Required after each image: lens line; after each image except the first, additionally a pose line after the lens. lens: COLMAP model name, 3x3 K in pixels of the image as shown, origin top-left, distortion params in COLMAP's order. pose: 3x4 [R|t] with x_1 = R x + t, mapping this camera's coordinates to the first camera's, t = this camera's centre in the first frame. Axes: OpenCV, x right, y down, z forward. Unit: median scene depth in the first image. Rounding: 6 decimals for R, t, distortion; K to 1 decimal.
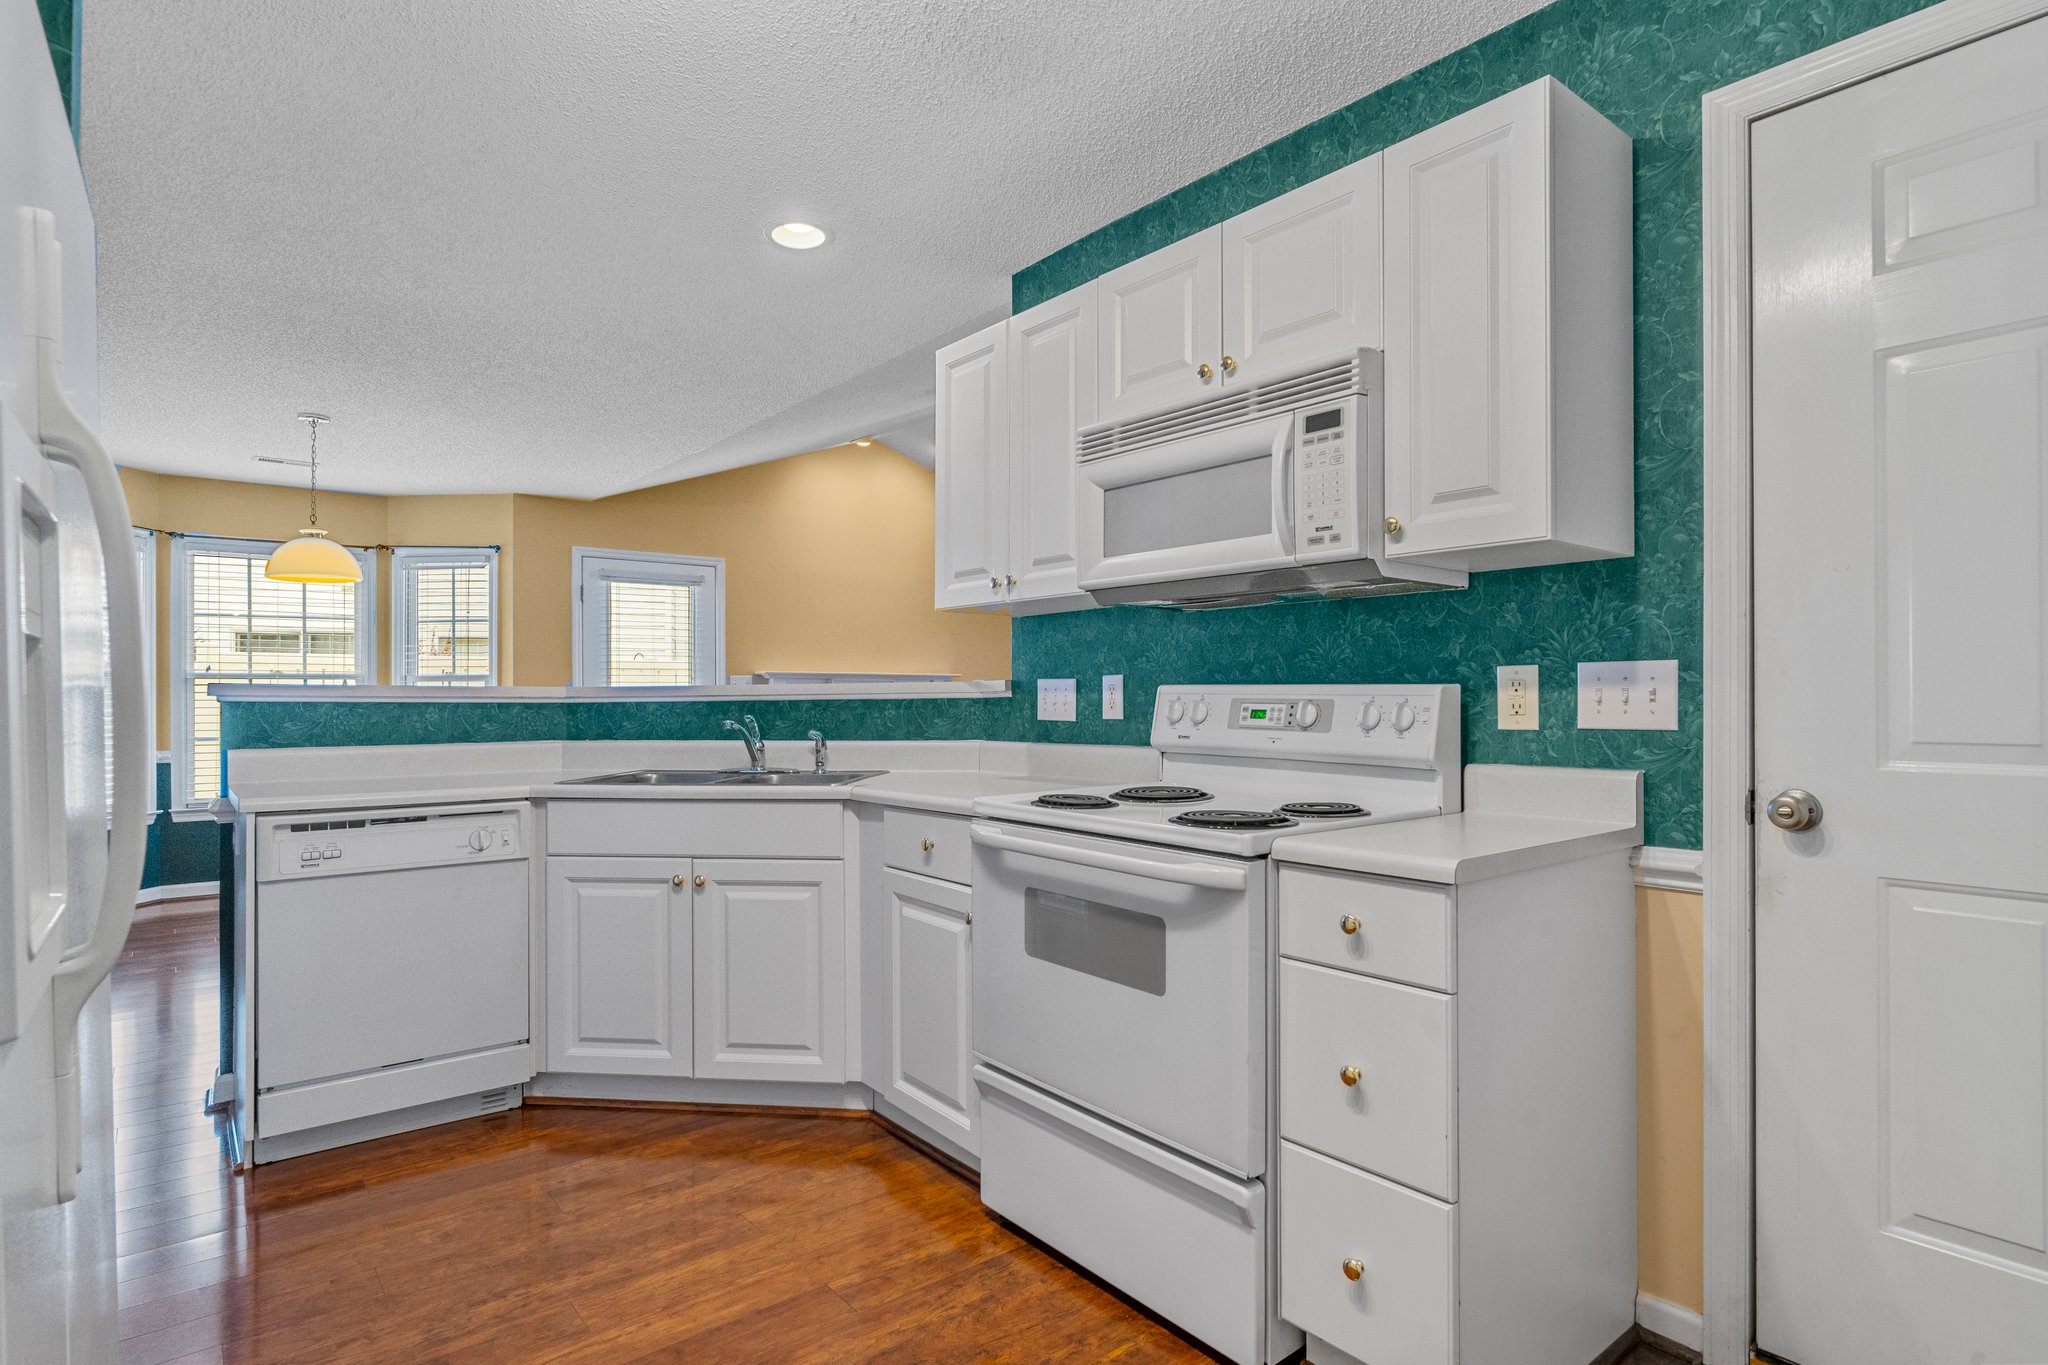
lens RADIAL K [[1041.7, 0, 1034.9], [0, 1041.7, 689.3], [0, 0, 1]] dist [0.013985, 0.000048]
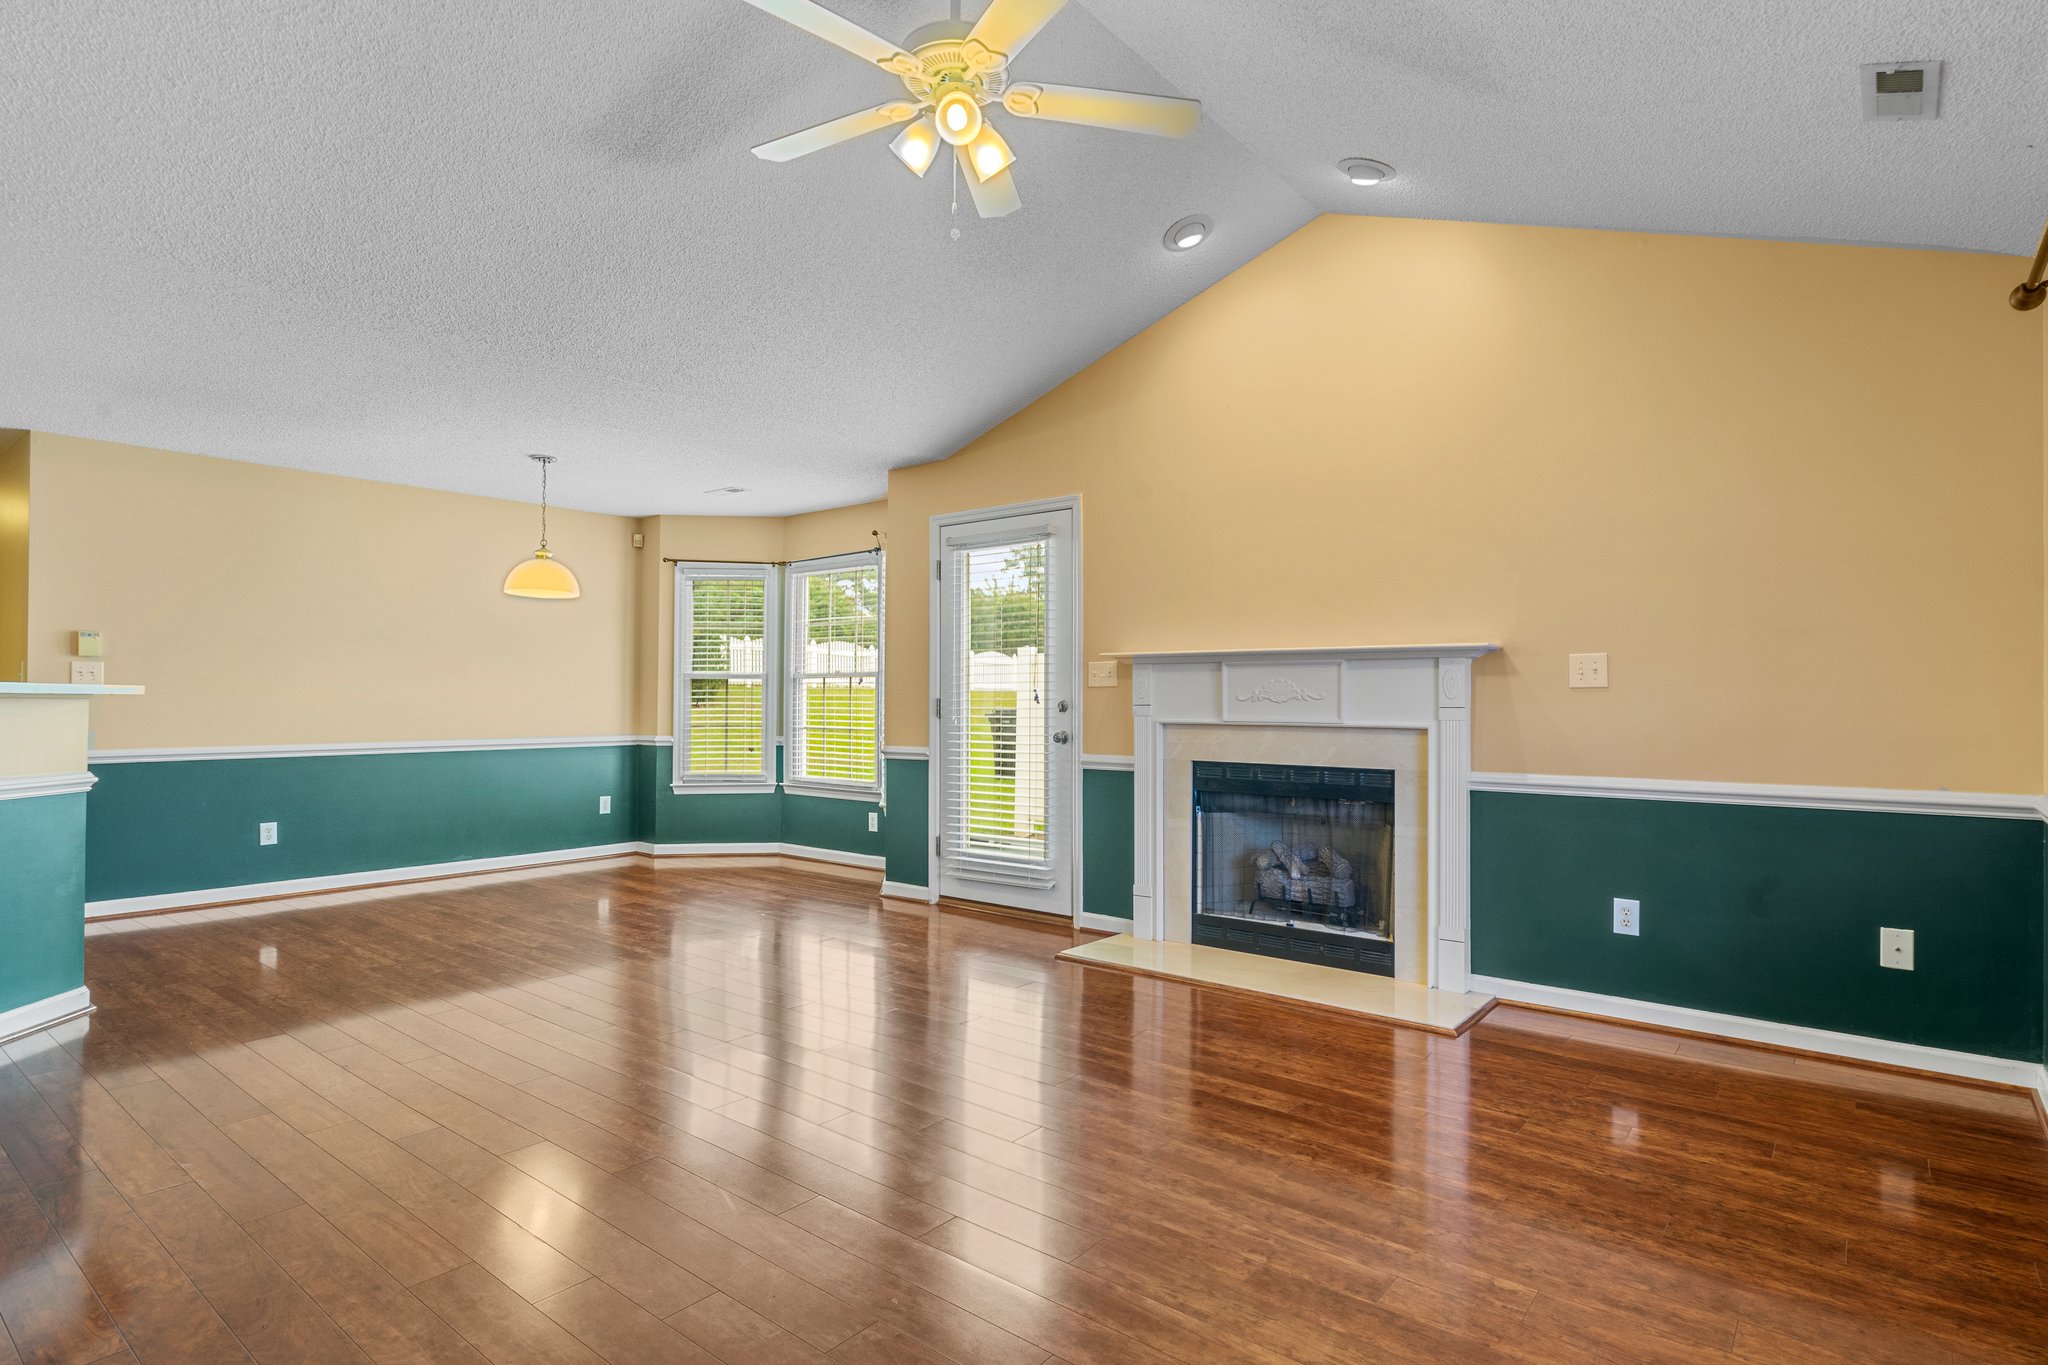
lens RADIAL K [[1047.0, 0, 1024.0], [0, 1047.0, 682.5], [0, 0, 1]] dist [0.000110, -0.000138]
pose [[0.197014, -0.007672, -0.980371, 0.427216], [-0.002111, 0.999964, -0.008249, 0.005121], [0.980398, 0.003695, 0.196991, 0.968862]]
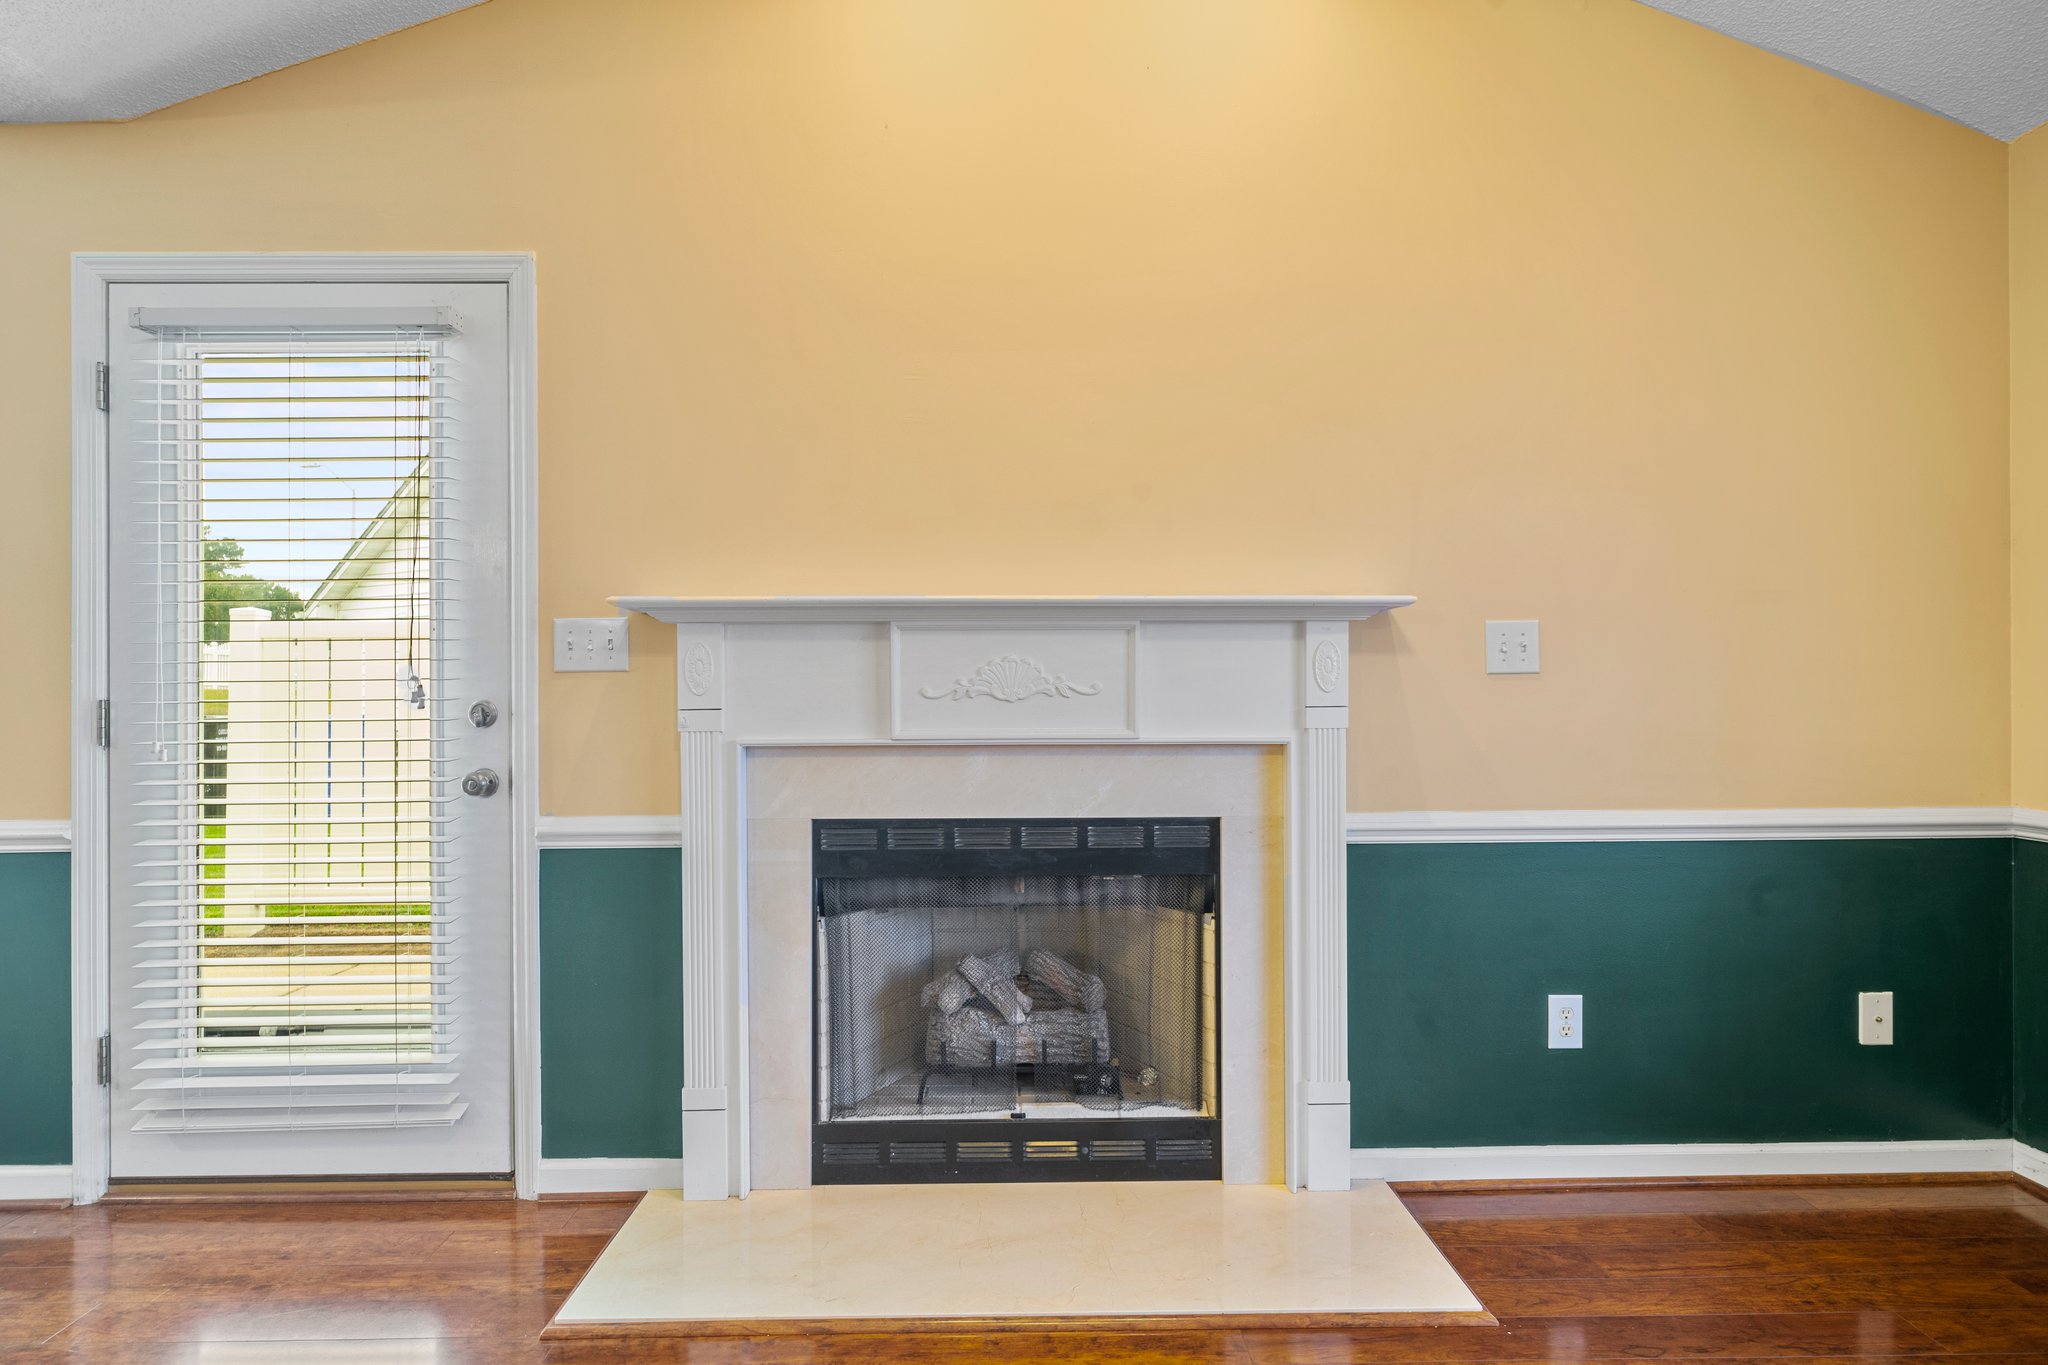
lens RADIAL K [[953.0, 0, 1028.5], [0, 953.0, 719.5], [0, 0, 1]] dist [-0.000152, -0.000125]
pose [[0.779502, -0.001094, -0.626399, -0.002345], [0.000921, 0.999999, -0.000600, 0.018991], [0.626400, -0.000109, 0.779502, 1.016321]]
